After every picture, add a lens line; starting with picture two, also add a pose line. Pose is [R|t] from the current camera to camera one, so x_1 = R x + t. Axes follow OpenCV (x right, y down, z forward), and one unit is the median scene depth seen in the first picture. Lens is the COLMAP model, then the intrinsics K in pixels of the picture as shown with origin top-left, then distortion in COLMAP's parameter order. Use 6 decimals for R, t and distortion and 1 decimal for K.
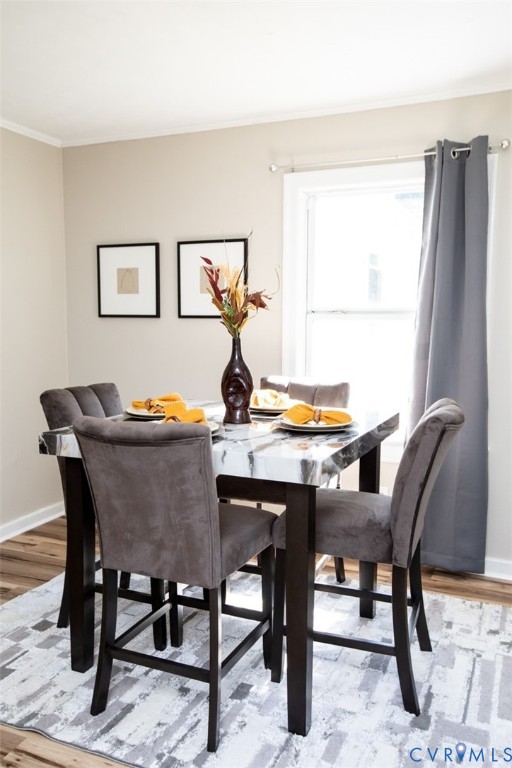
lens RADIAL K [[643.8, 0, 256.1], [0, 643.8, 389.1], [0, 0, 1]] dist [-0.013140, 0.098210]
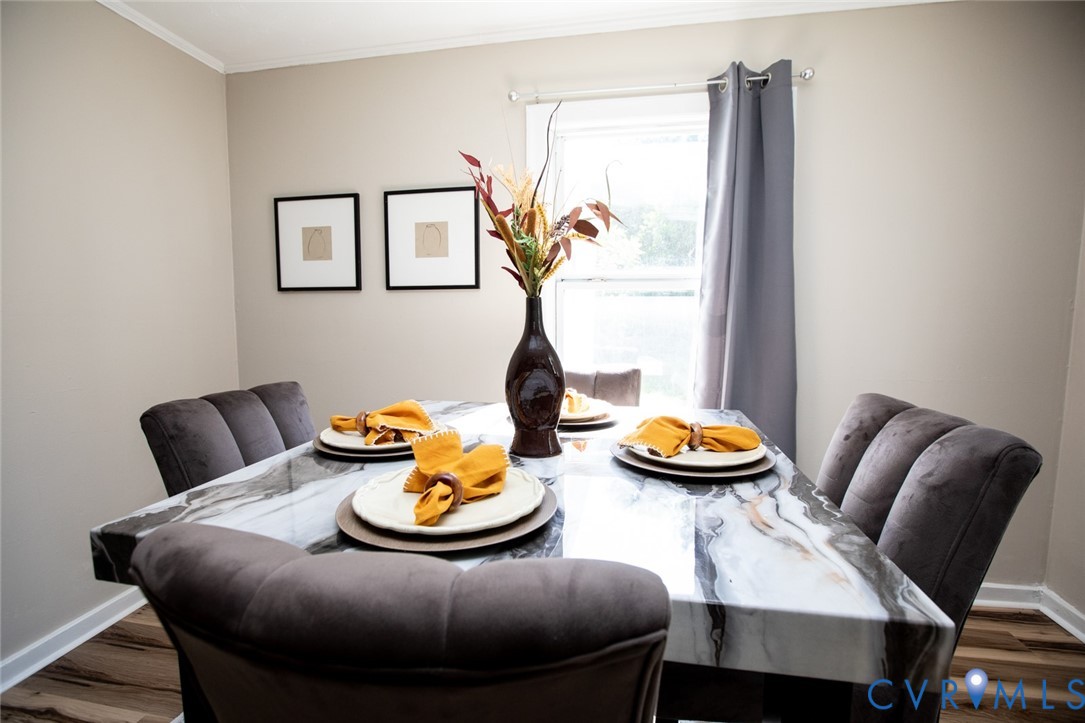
lens RADIAL K [[489.3, 0, 537.2], [0, 489.3, 359.2], [0, 0, 1]] dist [-0.053529, 0.020566]
pose [[0.973792, -0.027499, 0.225771, -0.111256], [0.030684, 0.999473, -0.010606, -0.020963], [-0.225360, 0.017255, 0.974123, 0.548446]]
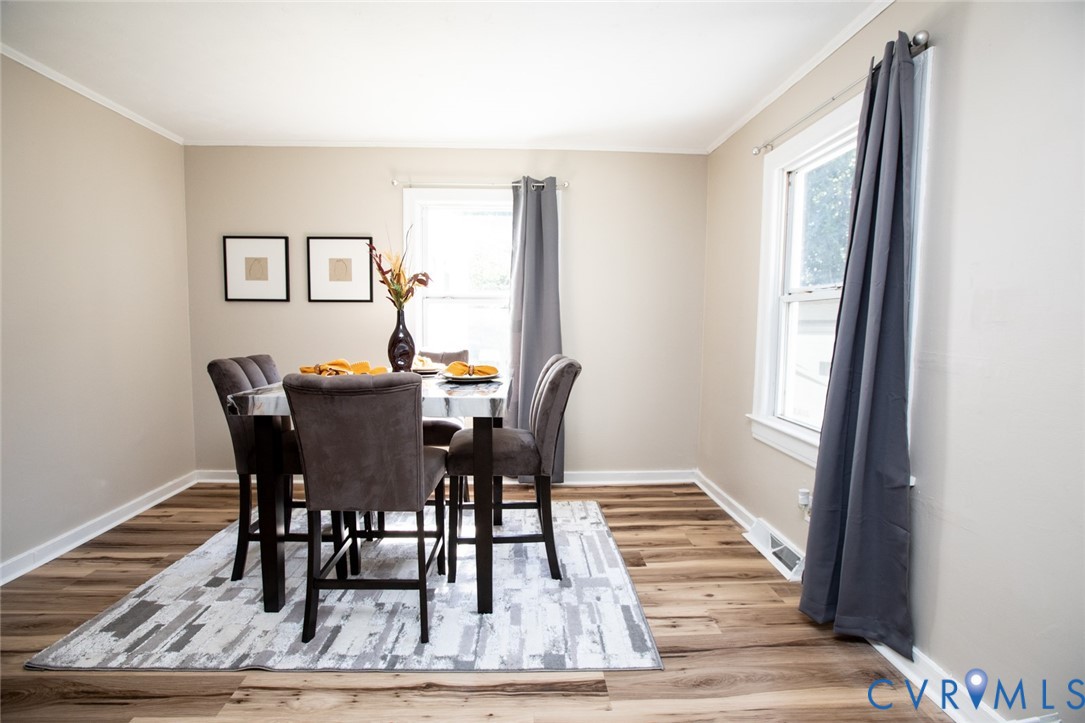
lens RADIAL K [[489.3, 0, 537.2], [0, 489.3, 359.2], [0, 0, 1]] dist [-0.053529, 0.020566]
pose [[0.902155, -0.031356, 0.430272, -0.179808], [0.042945, 0.998929, -0.017245, 0.036522], [-0.429270, 0.034035, 0.902535, 0.053394]]
